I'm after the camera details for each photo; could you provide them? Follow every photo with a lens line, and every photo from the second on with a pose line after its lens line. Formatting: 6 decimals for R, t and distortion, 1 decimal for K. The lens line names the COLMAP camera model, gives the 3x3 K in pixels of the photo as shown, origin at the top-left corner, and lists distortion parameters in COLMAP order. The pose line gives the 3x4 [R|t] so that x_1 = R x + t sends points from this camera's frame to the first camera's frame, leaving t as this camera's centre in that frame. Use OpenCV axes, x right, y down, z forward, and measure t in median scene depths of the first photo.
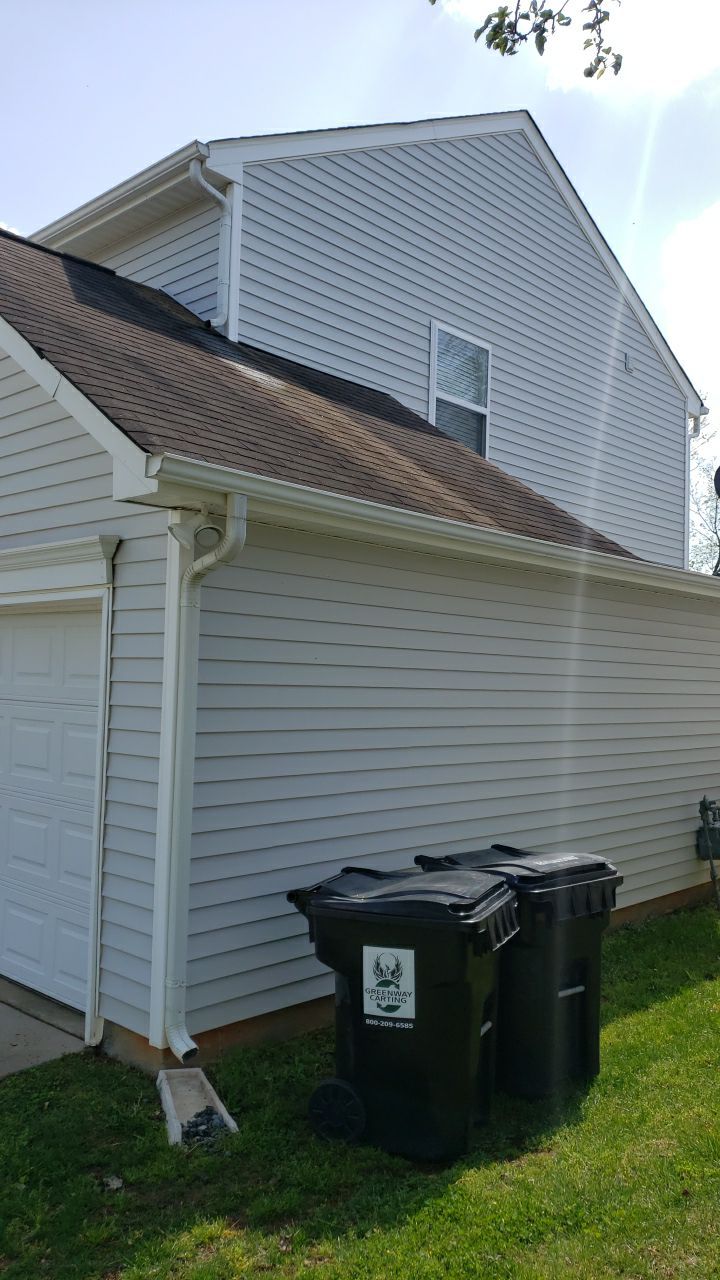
lens RADIAL K [[980.4, 0, 361.1], [0, 980.4, 641.3], [0, 0, 1]] dist [0.000574, 0.042324]
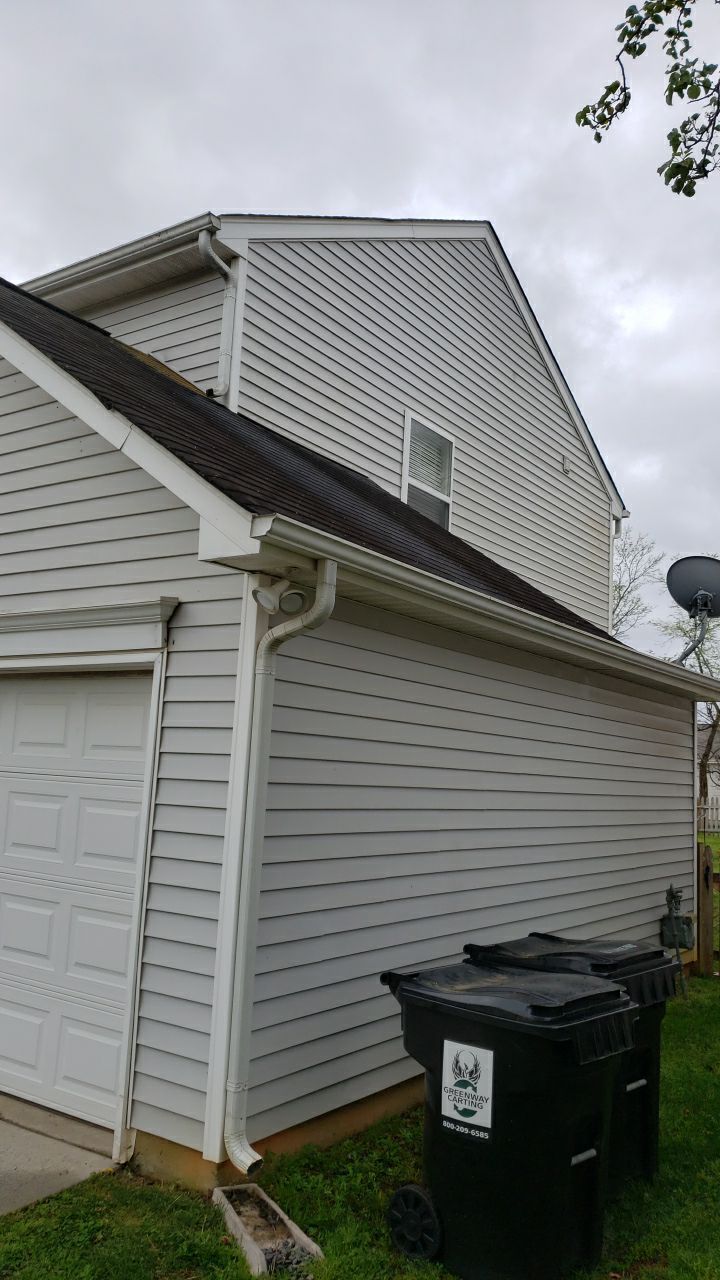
lens RADIAL K [[973.1, 0, 361.6], [0, 973.1, 649.9], [0, 0, 1]] dist [0.034517, -0.001482]
pose [[0.988071, 0.040126, 0.148681, -0.207669], [-0.027874, 0.996110, -0.083591, 0.015754], [-0.151457, 0.078449, 0.985346, 0.048767]]
